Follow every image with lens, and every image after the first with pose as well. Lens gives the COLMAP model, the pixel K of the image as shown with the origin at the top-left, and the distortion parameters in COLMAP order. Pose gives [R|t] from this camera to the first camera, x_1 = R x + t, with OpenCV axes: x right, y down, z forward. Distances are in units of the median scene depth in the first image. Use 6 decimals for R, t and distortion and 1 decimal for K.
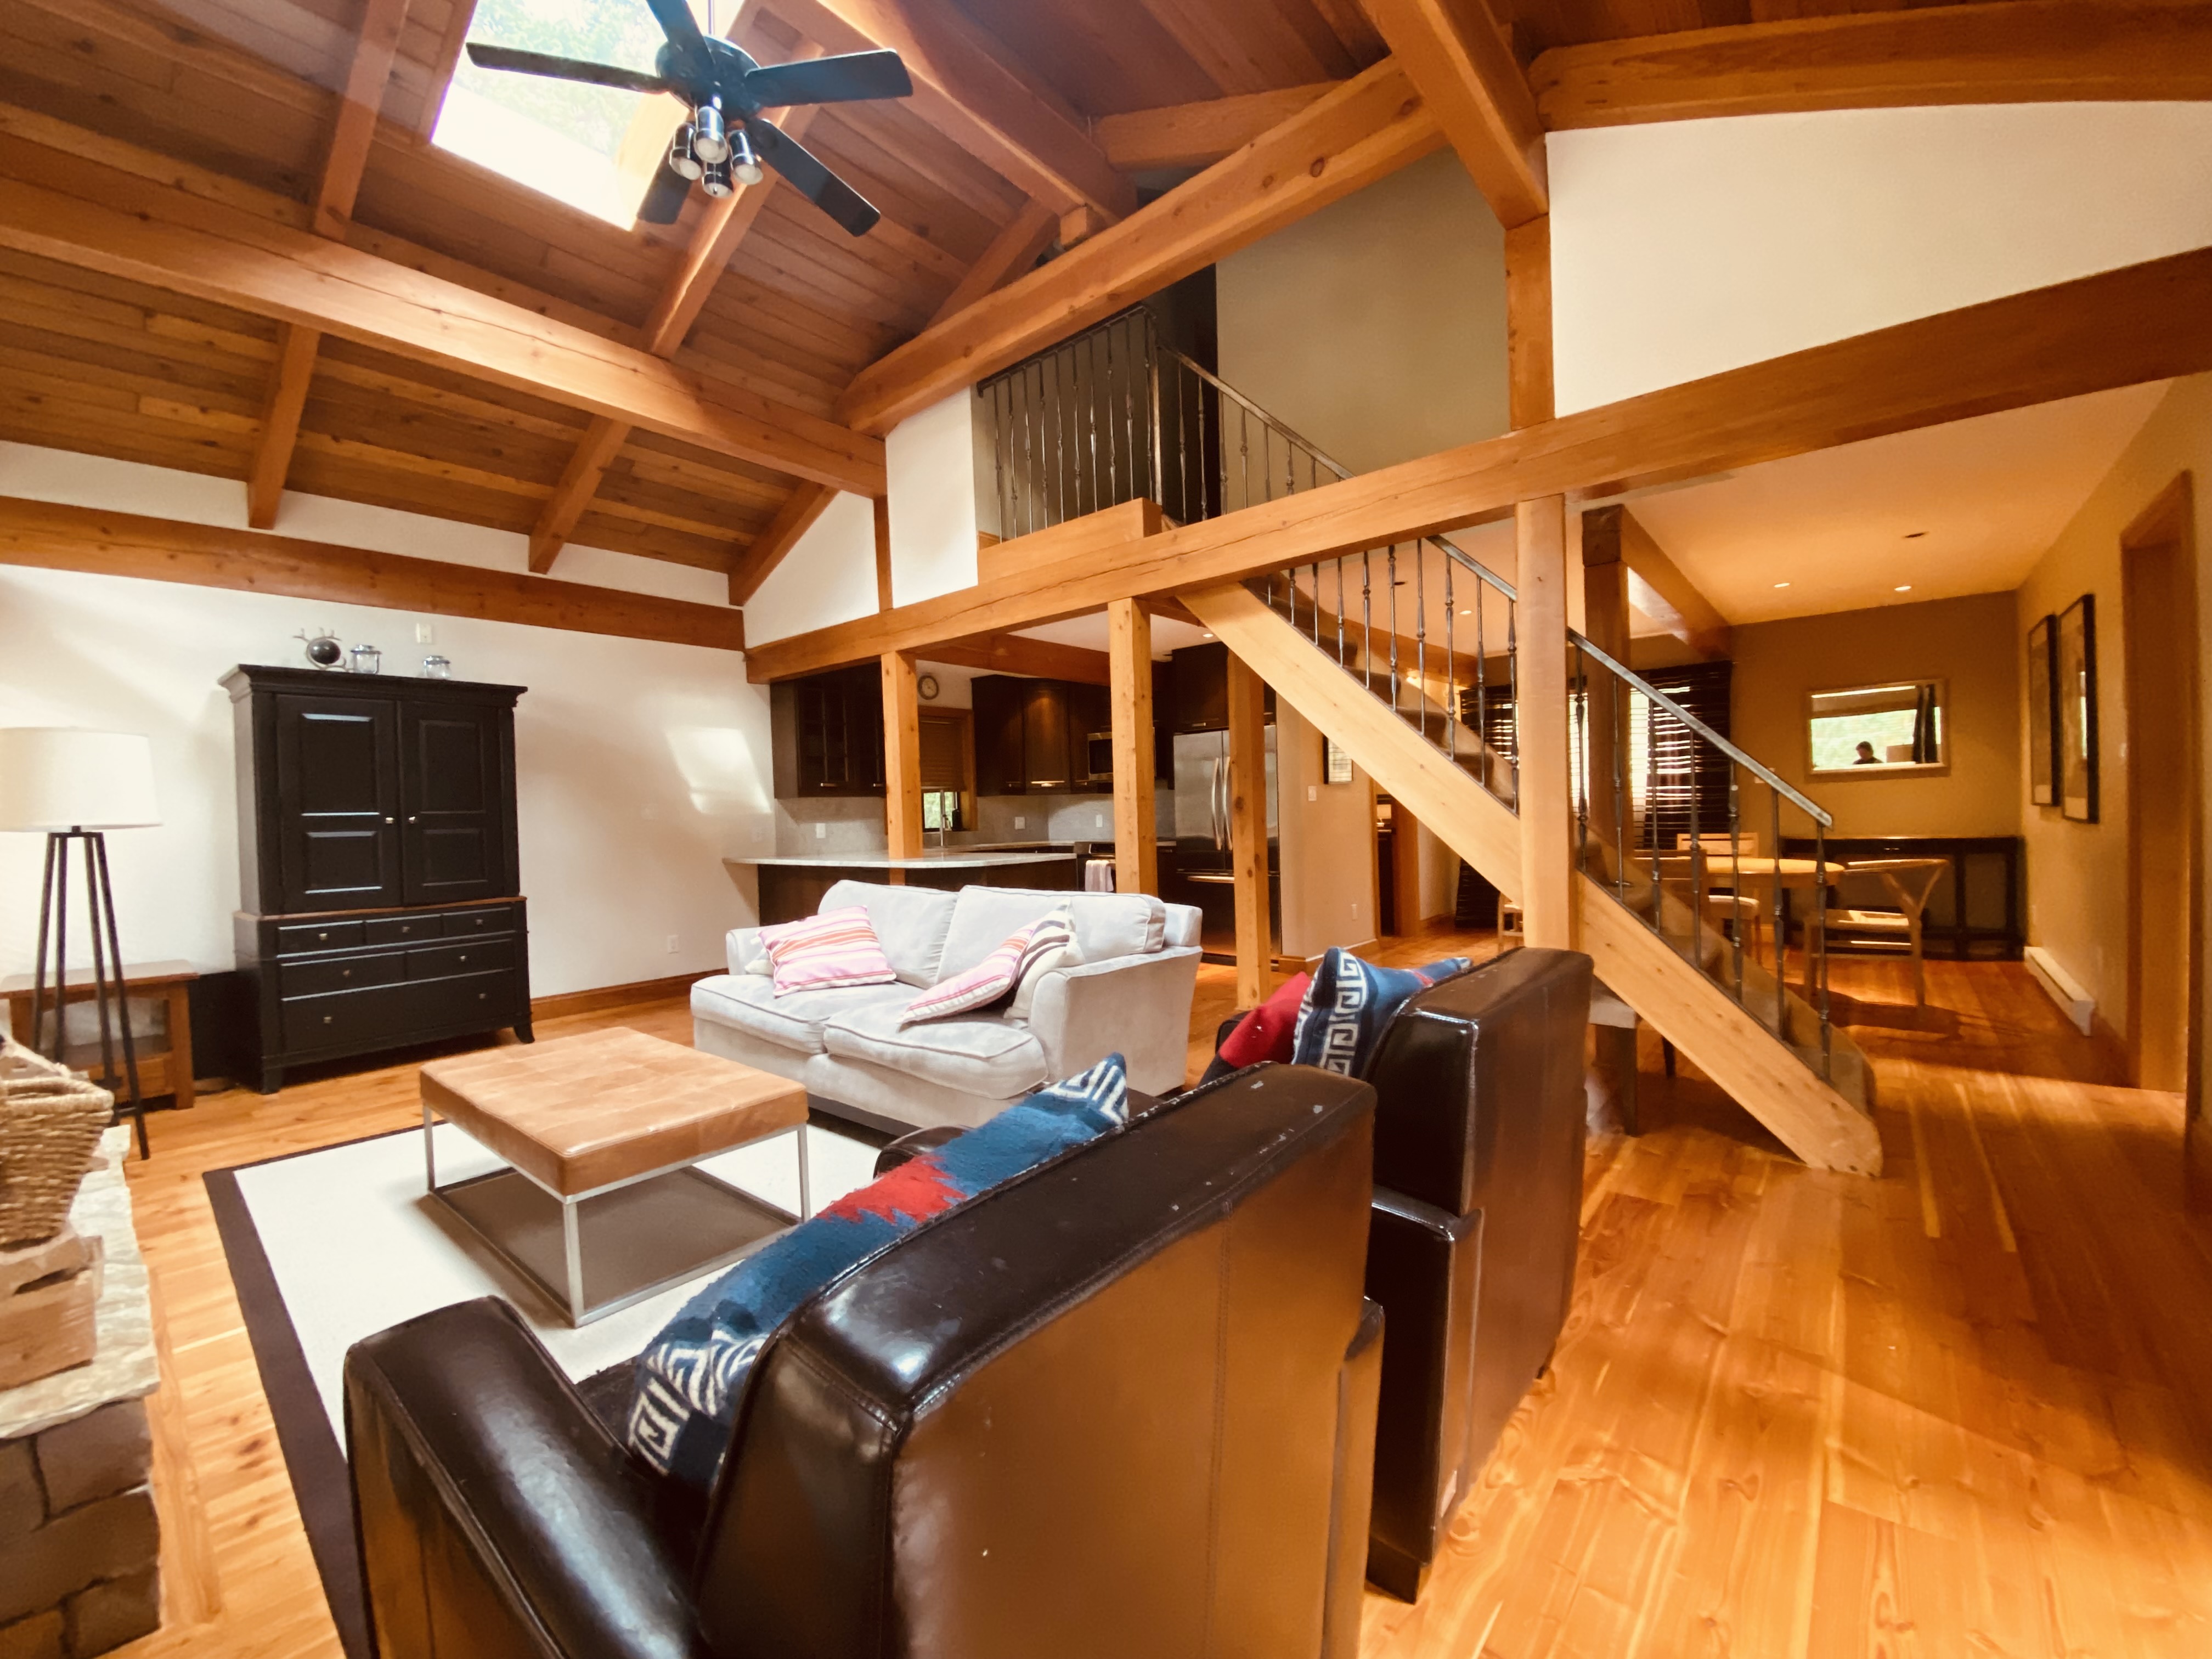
lens RADIAL K [[902.9, 0, 1106.7], [0, 902.9, 832.5], [0, 0, 1]] dist [0.000972, 0.000008]
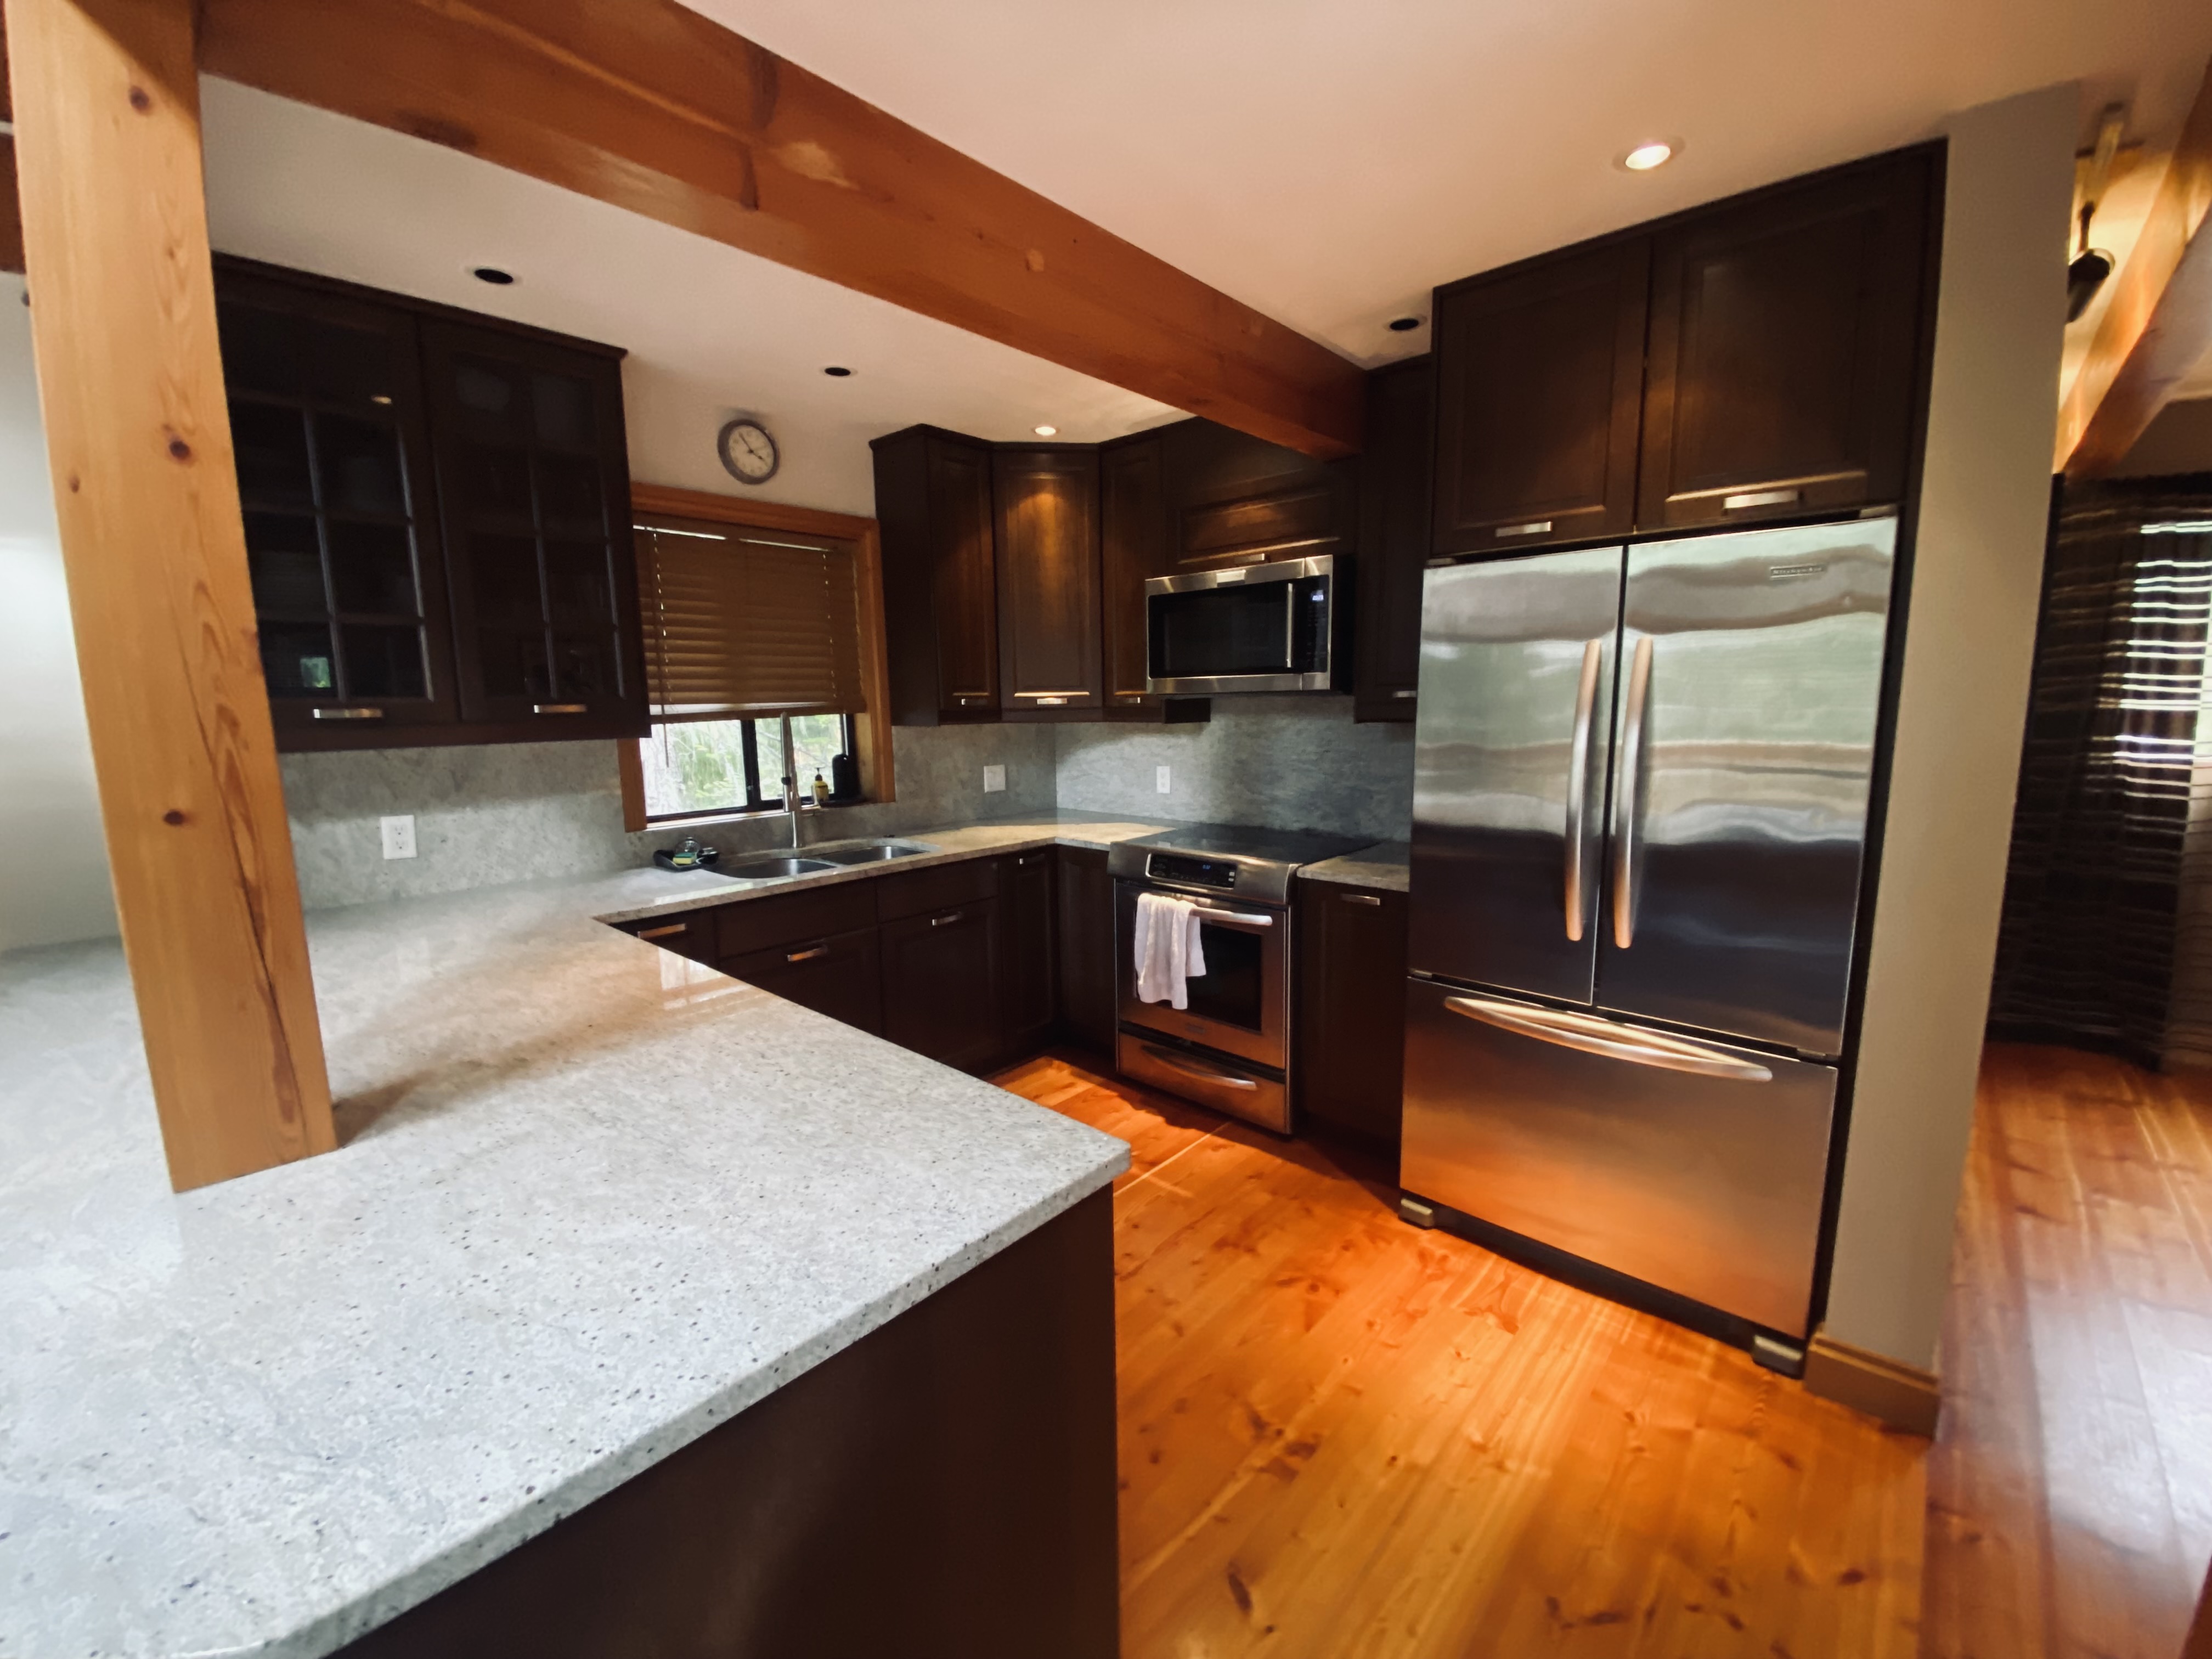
lens RADIAL K [[902.9, 0, 1110.7], [0, 902.9, 833.9], [0, 0, 1]] dist [0.000972, 0.000008]
pose [[0.999355, 0.022739, -0.027783, -0.023129], [-0.018789, 0.990672, 0.134968, -0.048550], [0.030593, -0.134359, 0.990460, 0.561101]]
